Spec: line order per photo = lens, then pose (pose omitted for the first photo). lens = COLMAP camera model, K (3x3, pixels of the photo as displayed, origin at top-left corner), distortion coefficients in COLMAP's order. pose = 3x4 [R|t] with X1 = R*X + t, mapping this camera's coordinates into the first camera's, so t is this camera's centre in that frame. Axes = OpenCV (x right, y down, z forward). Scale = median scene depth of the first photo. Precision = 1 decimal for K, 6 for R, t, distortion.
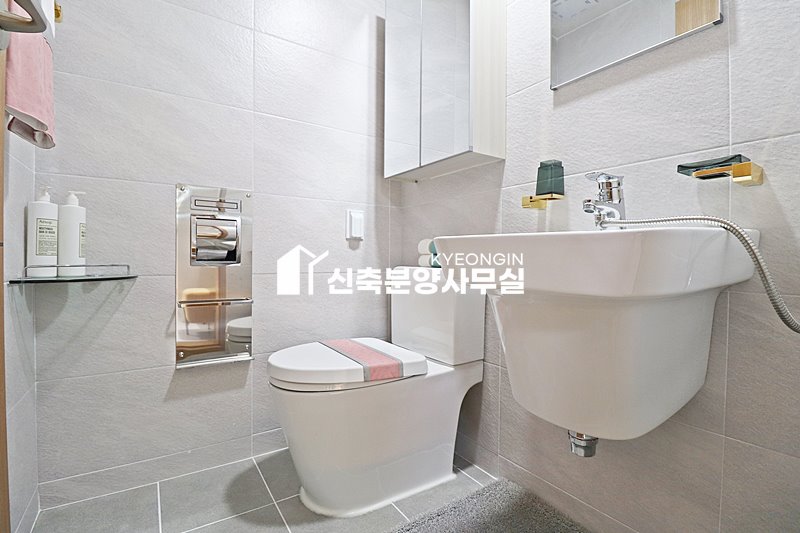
lens RADIAL K [[376.2, 0, 398.8], [0, 376.2, 262.4], [0, 0, 1]] dist [-0.000382, -0.000090]
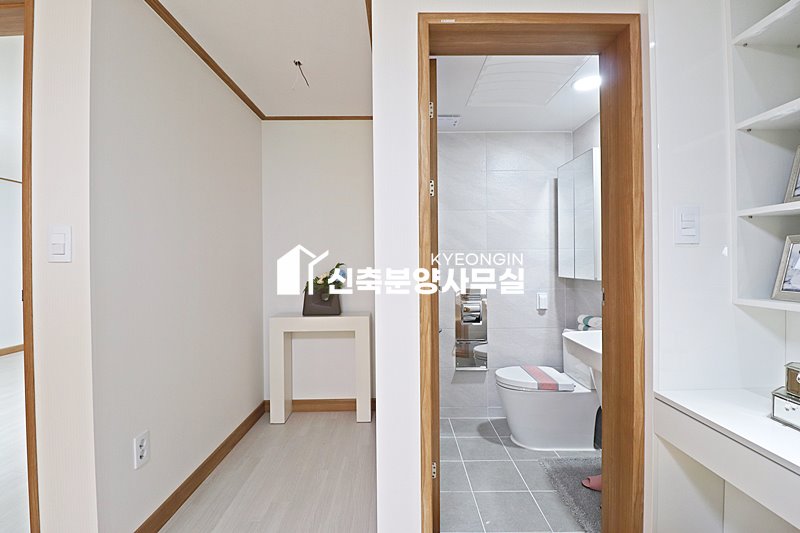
lens RADIAL K [[376.2, 0, 398.8], [0, 376.2, 262.4], [0, 0, 1]] dist [-0.000382, -0.000090]
pose [[0.834786, -0.013939, -0.550398, 0.353044], [0.008230, 0.999884, -0.012839, -0.315208], [0.550513, 0.006188, 0.834804, -1.010727]]
